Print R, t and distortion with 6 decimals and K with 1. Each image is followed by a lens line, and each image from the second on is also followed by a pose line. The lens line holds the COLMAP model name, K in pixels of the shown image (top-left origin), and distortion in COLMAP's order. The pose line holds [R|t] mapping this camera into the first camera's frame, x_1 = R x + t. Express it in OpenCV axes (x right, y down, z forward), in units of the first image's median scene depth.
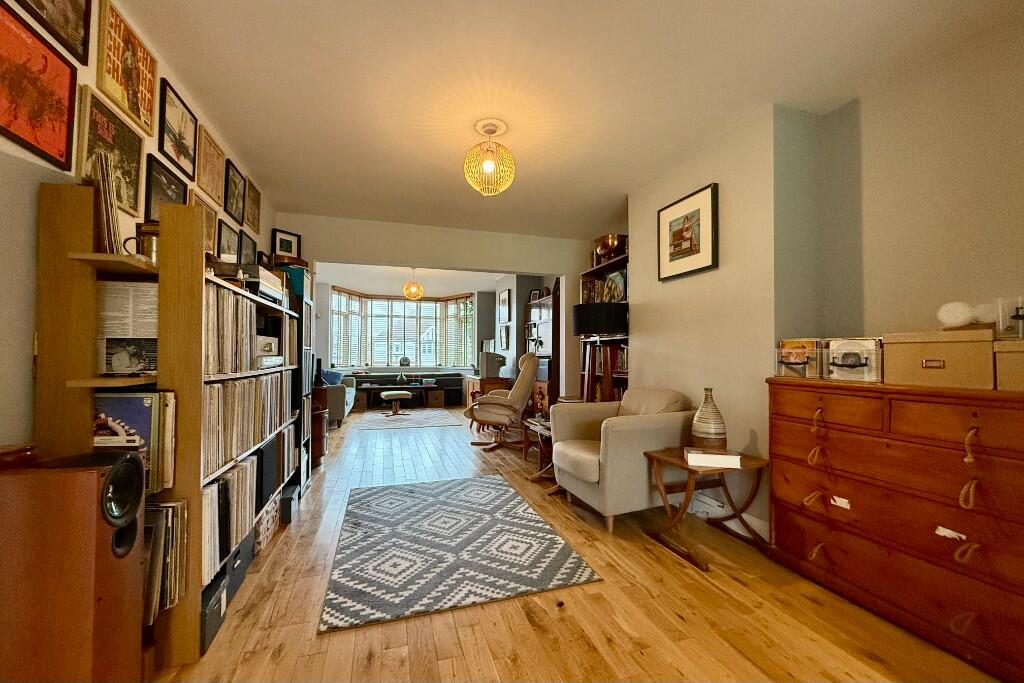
lens RADIAL K [[411.6, 0, 513.9], [0, 411.6, 345.4], [0, 0, 1]] dist [0.002192, 0.000457]
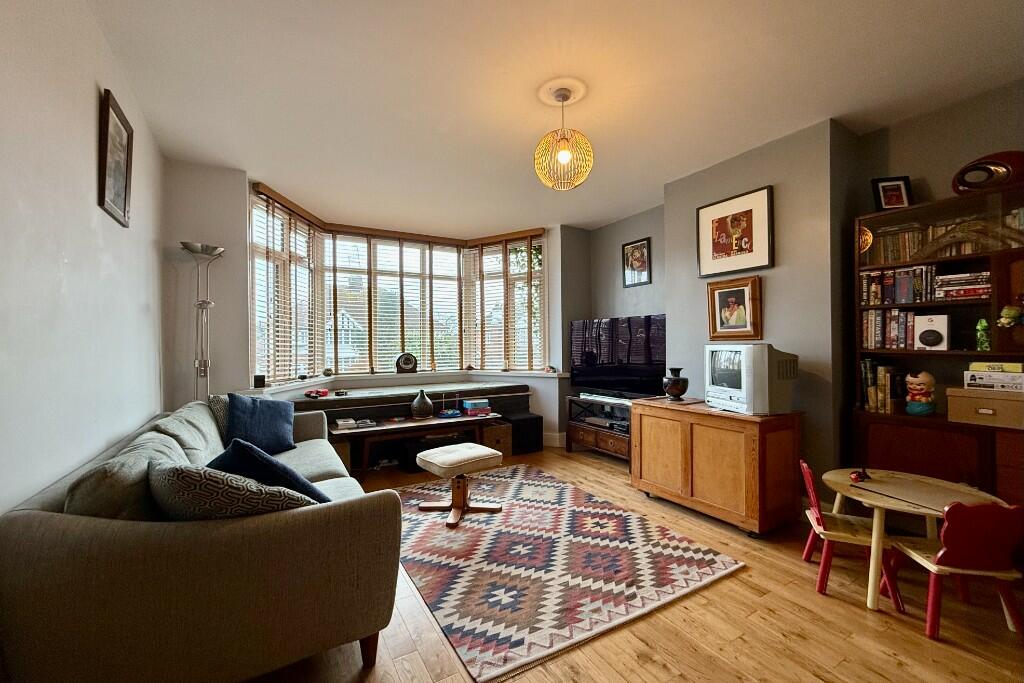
lens RADIAL K [[411.6, 0, 509.2], [0, 411.6, 339.3], [0, 0, 1]] dist [0.002192, 0.000457]
pose [[0.974301, -0.008929, 0.225074, -0.261166], [0.005281, 0.999845, 0.016806, 0.002784], [-0.225189, -0.015185, 0.974197, 0.496436]]
